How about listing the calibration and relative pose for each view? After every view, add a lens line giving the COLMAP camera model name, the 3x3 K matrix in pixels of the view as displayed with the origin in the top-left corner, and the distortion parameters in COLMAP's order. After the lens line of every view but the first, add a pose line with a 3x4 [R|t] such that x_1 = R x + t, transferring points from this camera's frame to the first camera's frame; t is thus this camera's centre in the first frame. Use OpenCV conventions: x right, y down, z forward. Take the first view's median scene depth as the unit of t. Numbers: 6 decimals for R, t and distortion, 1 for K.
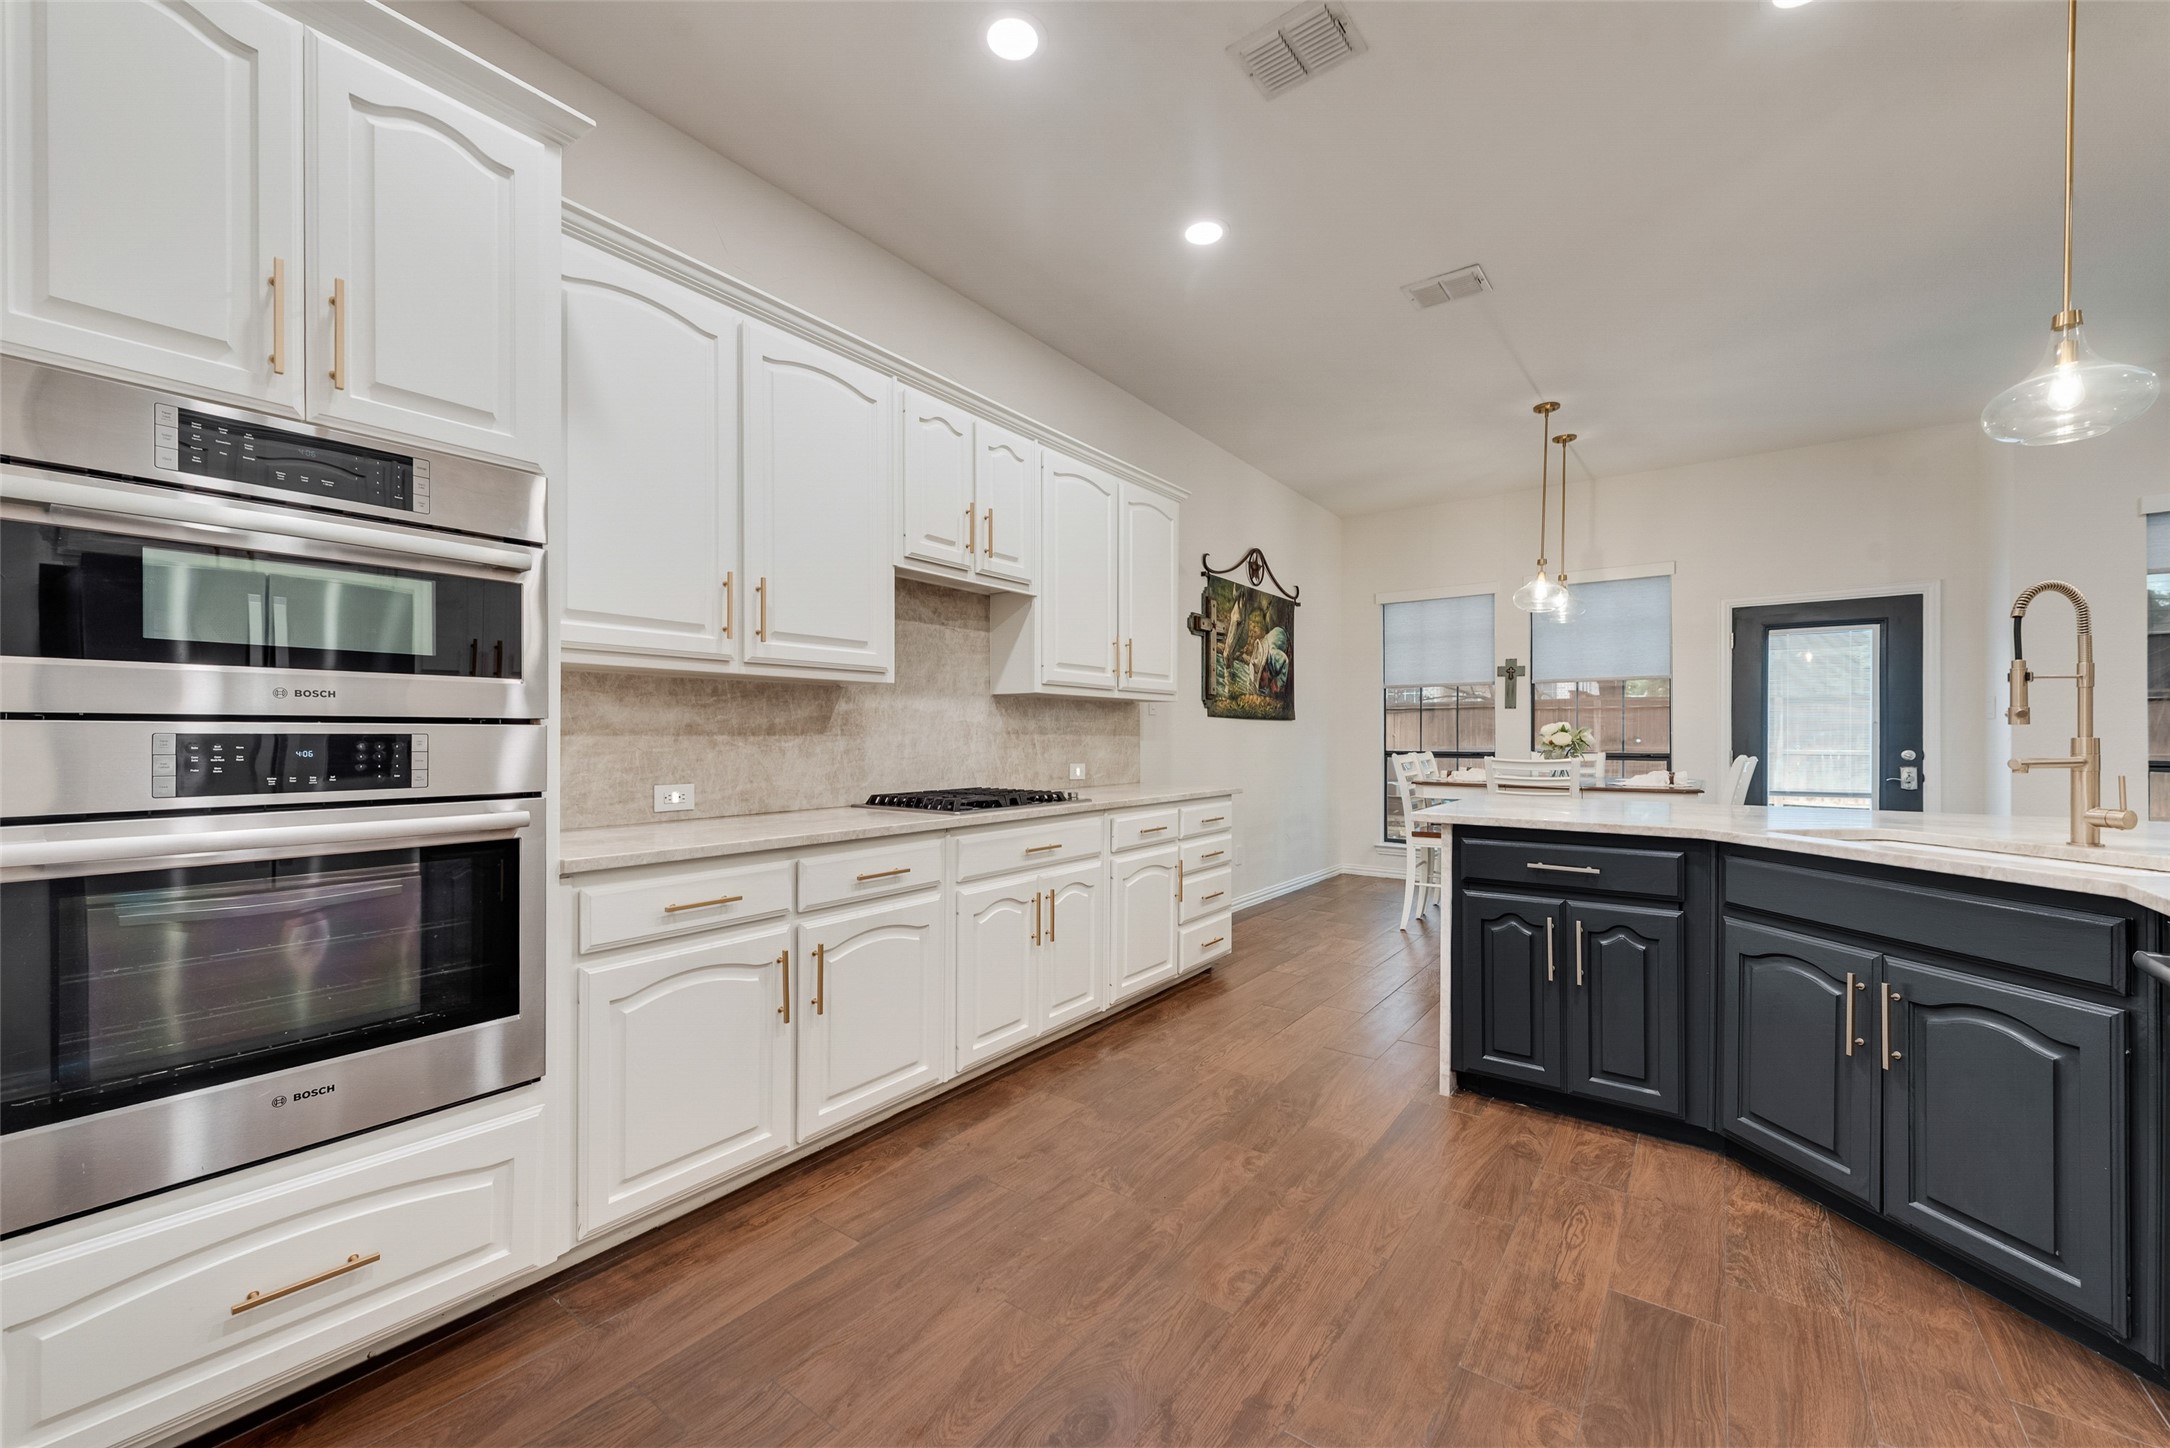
lens RADIAL K [[849.9, 0, 1078.4], [0, 849.9, 735.3], [0, 0, 1]] dist [0.004768, -0.000593]
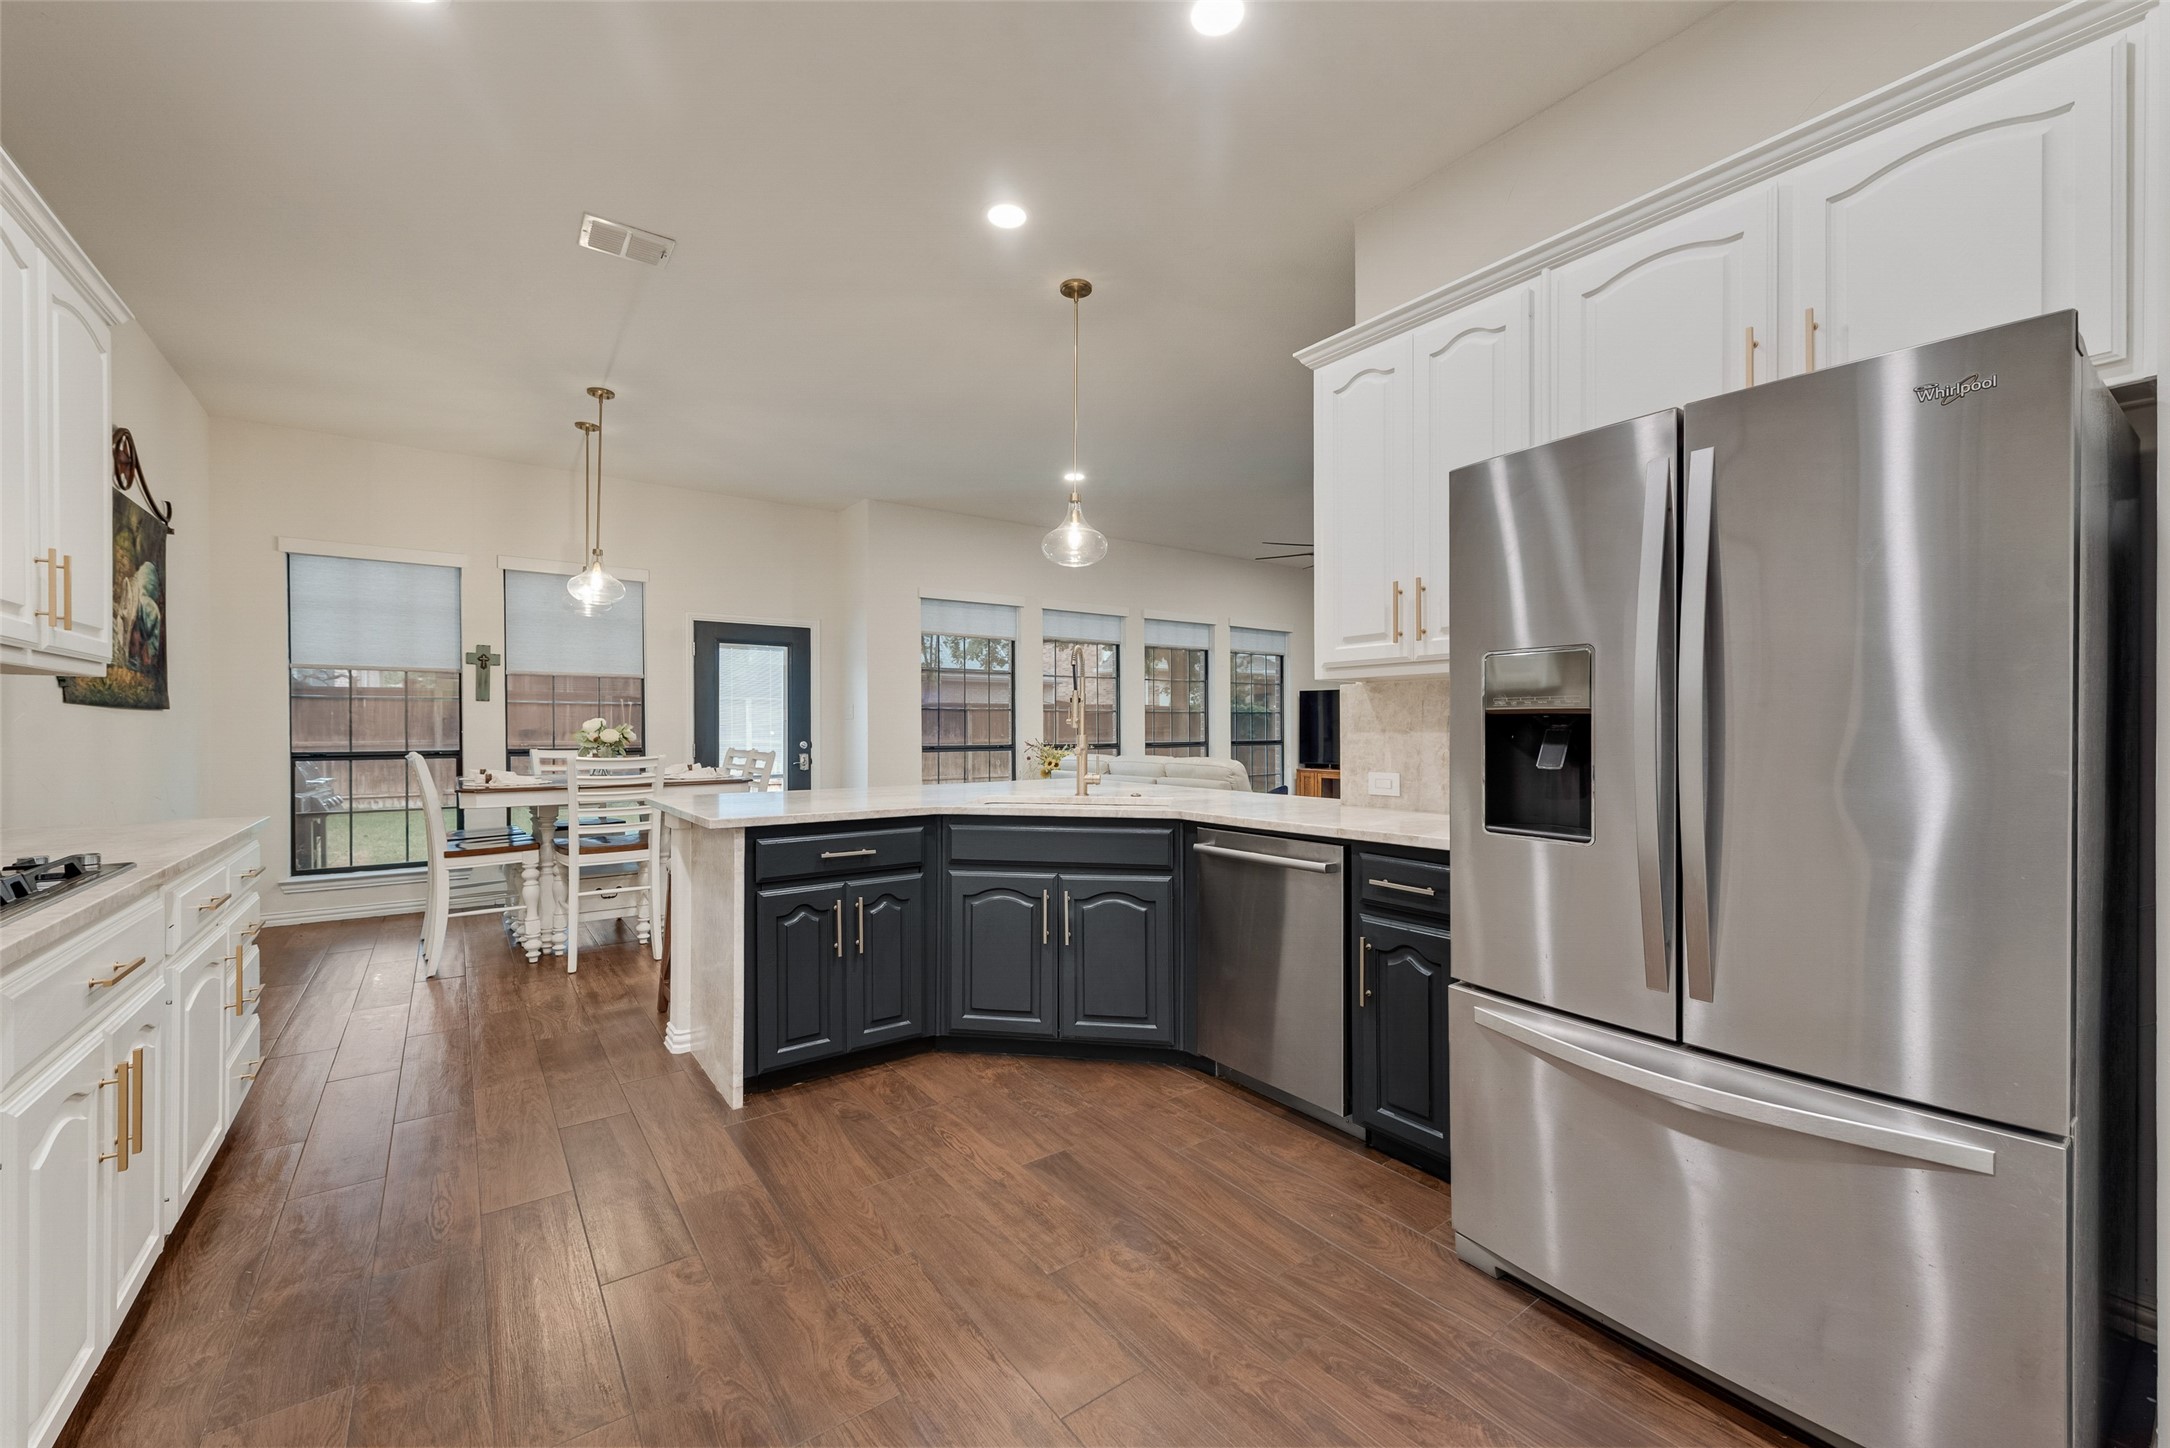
lens RADIAL K [[849.9, 0, 1074.7], [0, 849.9, 732.4], [0, 0, 1]] dist [0.004768, -0.000593]
pose [[0.299045, -0.005897, 0.954221, -0.383301], [0.000300, 0.999981, 0.006085, -0.009704], [-0.954239, -0.001533, 0.299041, 0.354979]]
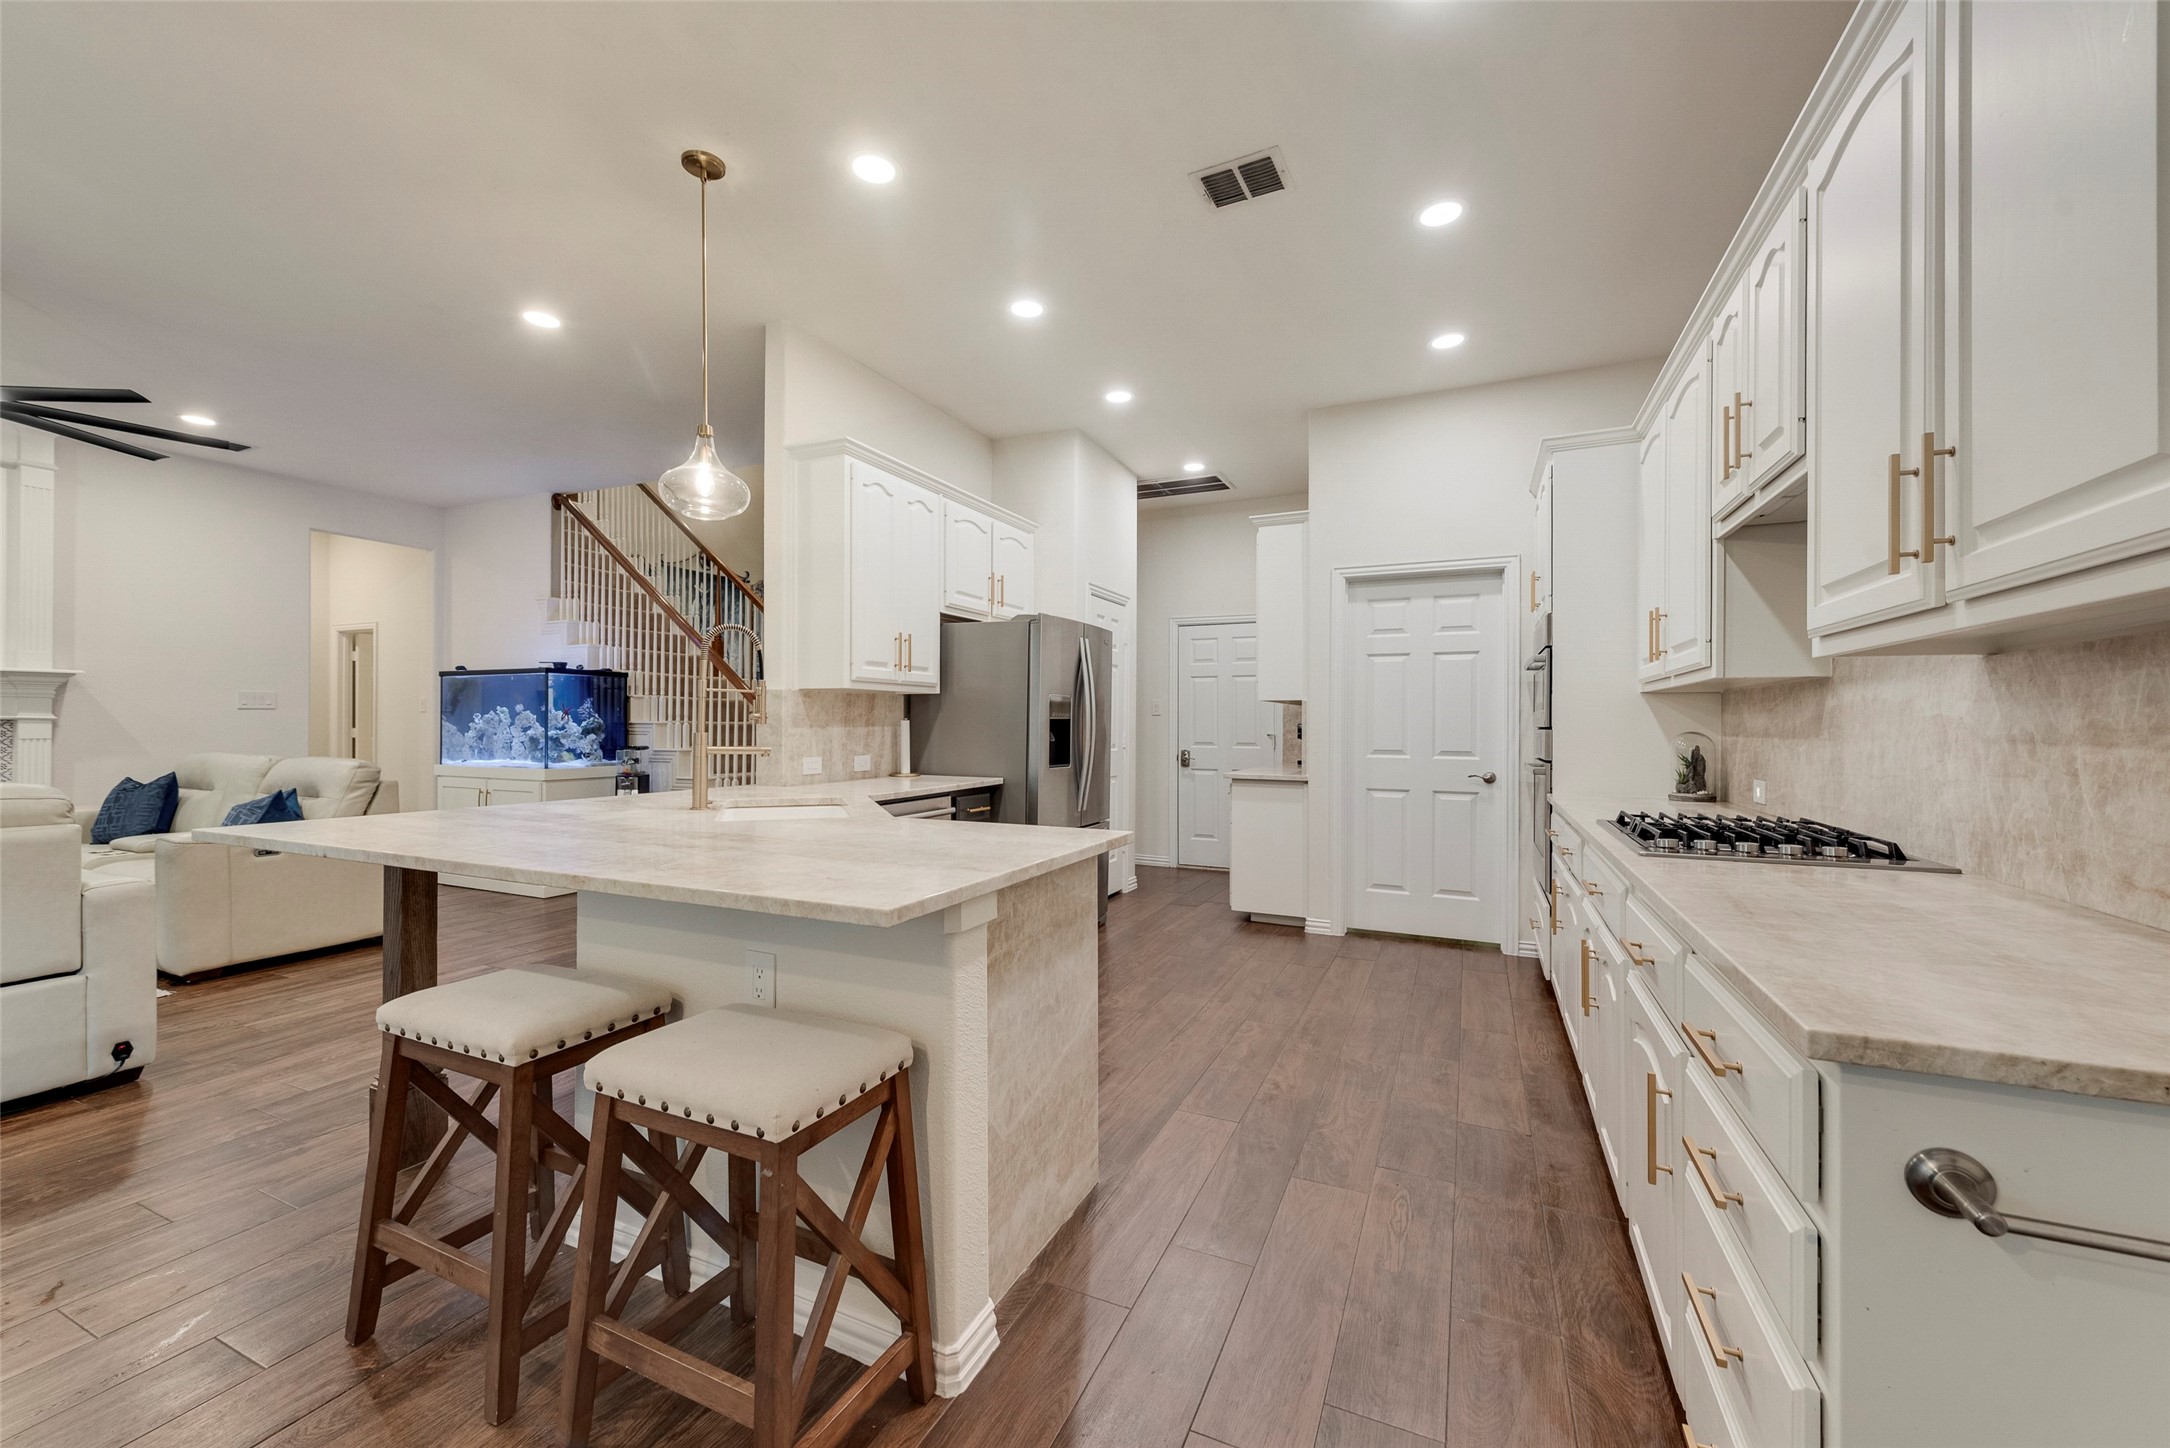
lens RADIAL K [[849.9, 0, 1073.1], [0, 849.9, 718.0], [0, 0, 1]] dist [0.004768, -0.000593]
pose [[-0.979844, -0.009483, -0.199540, 0.625854], [-0.007724, 0.999924, -0.009592, -0.008382], [0.199616, -0.007857, -0.979843, 1.829643]]
